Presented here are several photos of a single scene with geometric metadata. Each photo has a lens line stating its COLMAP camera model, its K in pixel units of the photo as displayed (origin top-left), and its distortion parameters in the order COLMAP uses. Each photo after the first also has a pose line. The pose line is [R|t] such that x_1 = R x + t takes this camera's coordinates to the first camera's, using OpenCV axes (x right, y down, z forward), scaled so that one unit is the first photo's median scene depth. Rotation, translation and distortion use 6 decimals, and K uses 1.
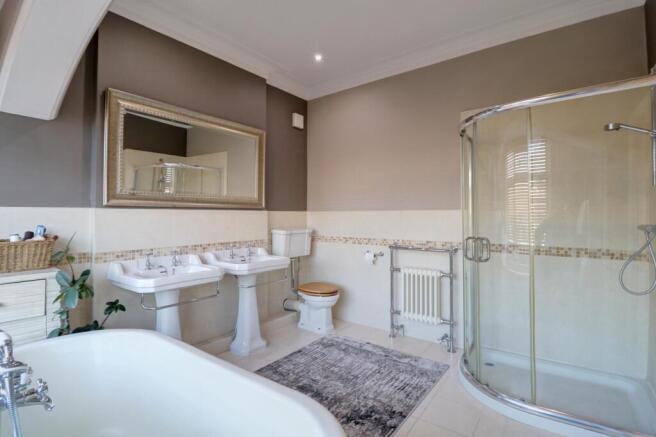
lens RADIAL K [[305.1, 0, 330.8], [0, 305.1, 215.6], [0, 0, 1]] dist [-0.015726, -0.003366]
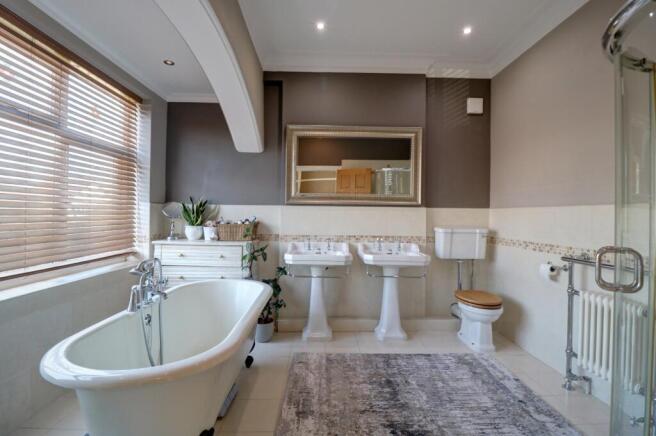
lens RADIAL K [[305.1, 0, 329.6], [0, 305.1, 217.0], [0, 0, 1]] dist [-0.015726, -0.003366]
pose [[0.628775, 0.016041, -0.777422, 0.398733], [-0.013769, 0.999860, 0.009495, 0.010740], [0.777465, 0.004734, 0.628908, 0.154300]]
